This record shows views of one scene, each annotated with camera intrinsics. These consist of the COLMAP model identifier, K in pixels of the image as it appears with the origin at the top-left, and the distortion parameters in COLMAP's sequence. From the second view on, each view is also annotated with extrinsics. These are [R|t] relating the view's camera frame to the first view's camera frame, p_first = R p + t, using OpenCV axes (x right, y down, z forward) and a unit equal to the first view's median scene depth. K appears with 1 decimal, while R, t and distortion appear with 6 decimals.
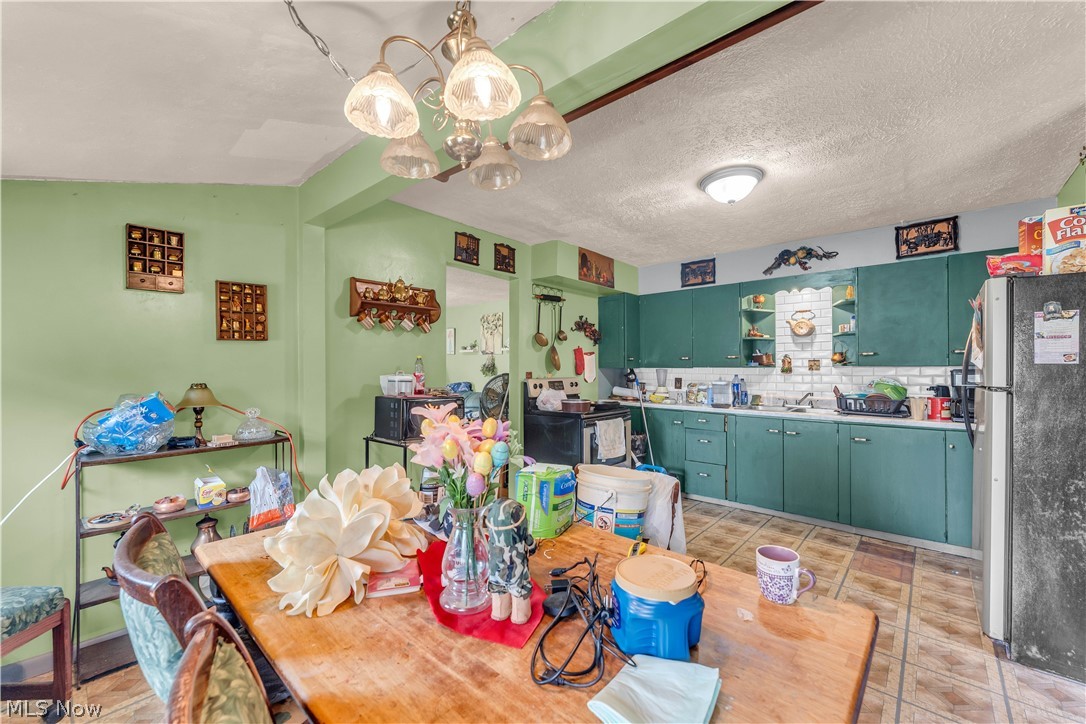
lens RADIAL K [[452.5, 0, 536.8], [0, 452.5, 360.7], [0, 0, 1]] dist [0.000795, 0.000007]
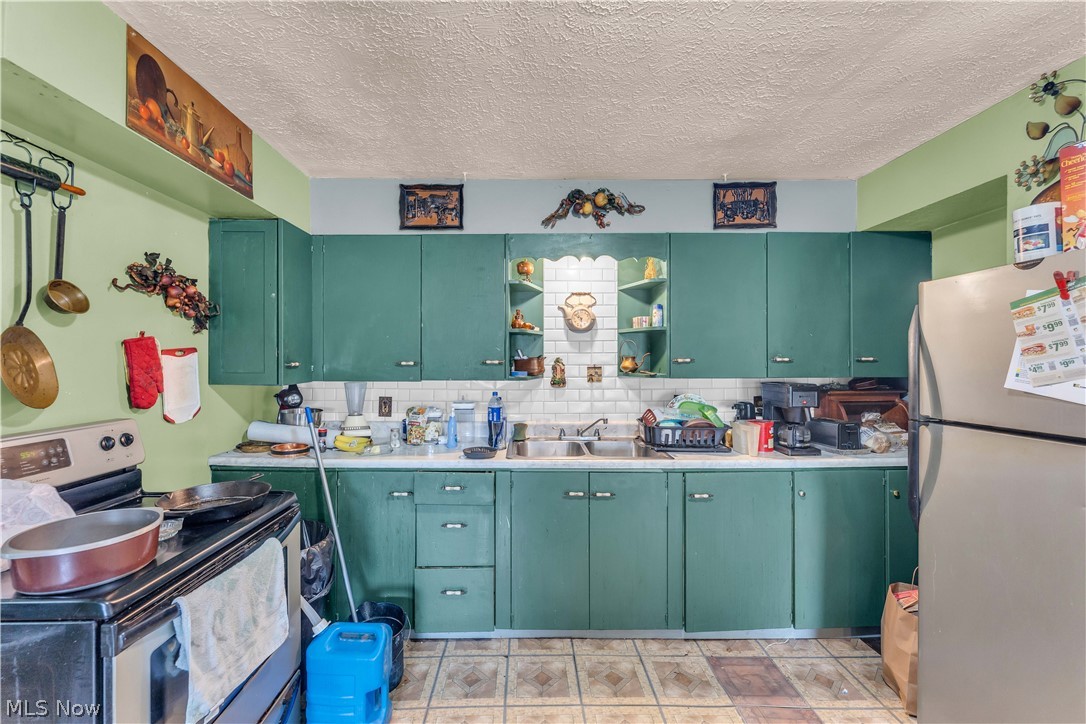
lens RADIAL K [[452.5, 0, 536.8], [0, 452.5, 360.7], [0, 0, 1]] dist [0.000795, 0.000007]
pose [[0.741849, 0.000418, 0.670567, 0.089630], [-0.010619, 0.999882, 0.011124, -0.016987], [-0.670483, -0.015373, 0.741766, 0.535401]]
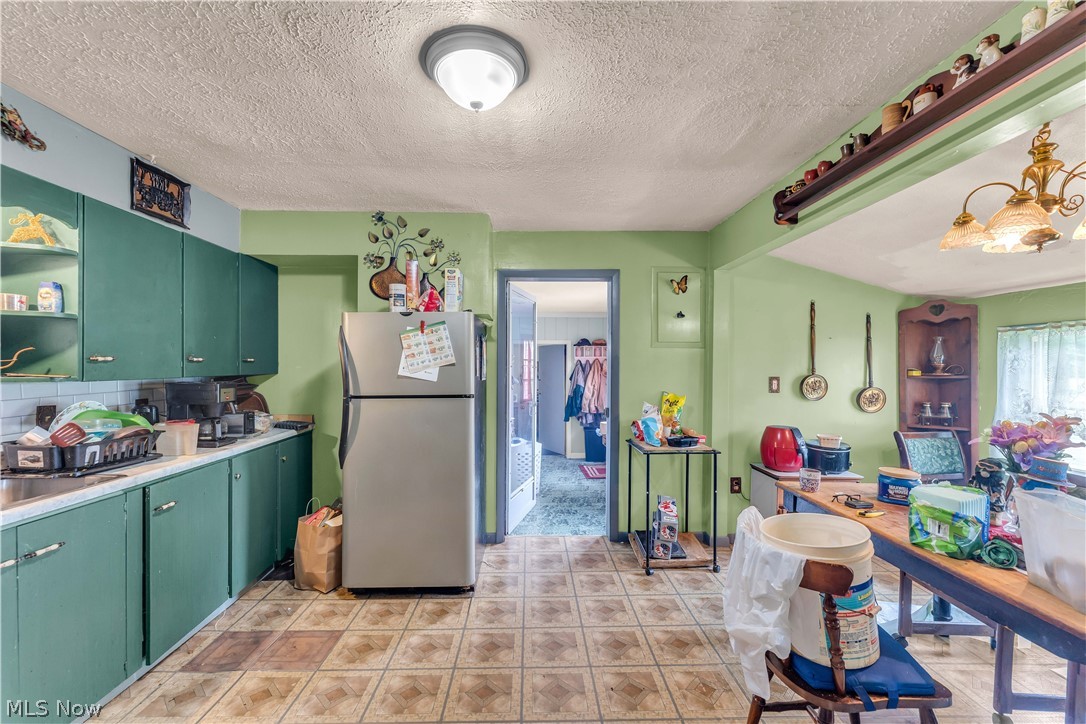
lens RADIAL K [[452.5, 0, 536.8], [0, 452.5, 360.7], [0, 0, 1]] dist [0.000795, 0.000007]
pose [[-0.682473, 0.003282, 0.730903, -0.038797], [-0.016910, 0.999651, -0.020277, -0.007853], [-0.730715, -0.026198, -0.682180, 0.831966]]
